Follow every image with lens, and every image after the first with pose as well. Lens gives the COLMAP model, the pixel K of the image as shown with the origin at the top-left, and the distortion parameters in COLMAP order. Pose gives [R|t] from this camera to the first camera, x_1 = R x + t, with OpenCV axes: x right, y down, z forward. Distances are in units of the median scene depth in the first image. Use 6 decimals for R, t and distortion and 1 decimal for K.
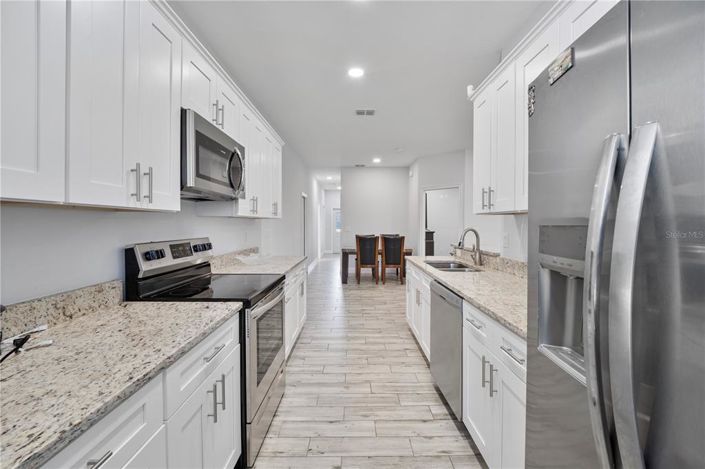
lens RADIAL K [[296.9, 0, 350.9], [0, 296.9, 230.6], [0, 0, 1]] dist [-0.014199, -0.000323]
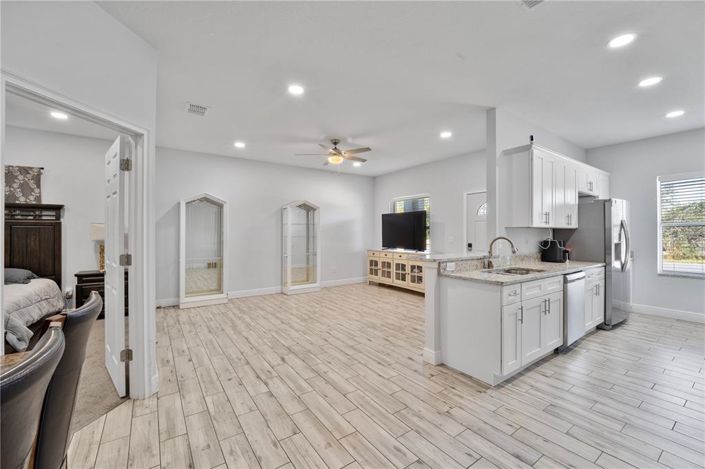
lens RADIAL K [[296.9, 0, 348.4], [0, 296.9, 230.1], [0, 0, 1]] dist [-0.014199, -0.000323]
pose [[-0.571218, 0.008820, 0.820751, -0.095050], [0.019738, 0.999801, 0.002993, -0.021530], [-0.820561, 0.017909, -0.571279, 0.952418]]
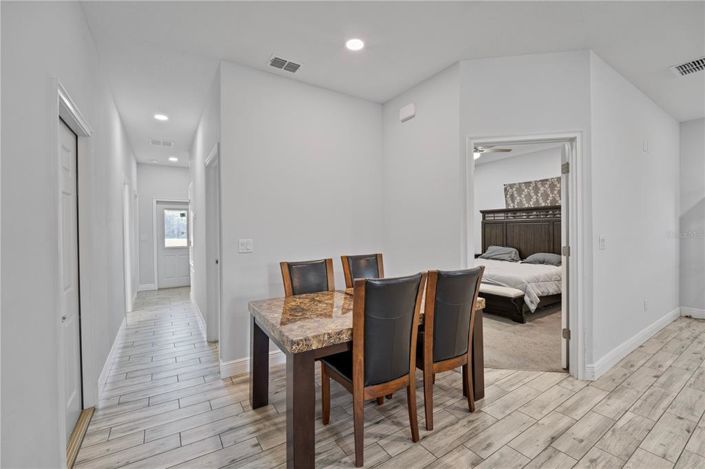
lens RADIAL K [[296.9, 0, 360.1], [0, 296.9, 234.0], [0, 0, 1]] dist [-0.014199, -0.000323]
pose [[0.826212, -0.014979, 0.563160, -0.117008], [0.019738, 0.999802, -0.002366, -0.018409], [-0.563013, 0.013070, 0.826345, 0.787349]]
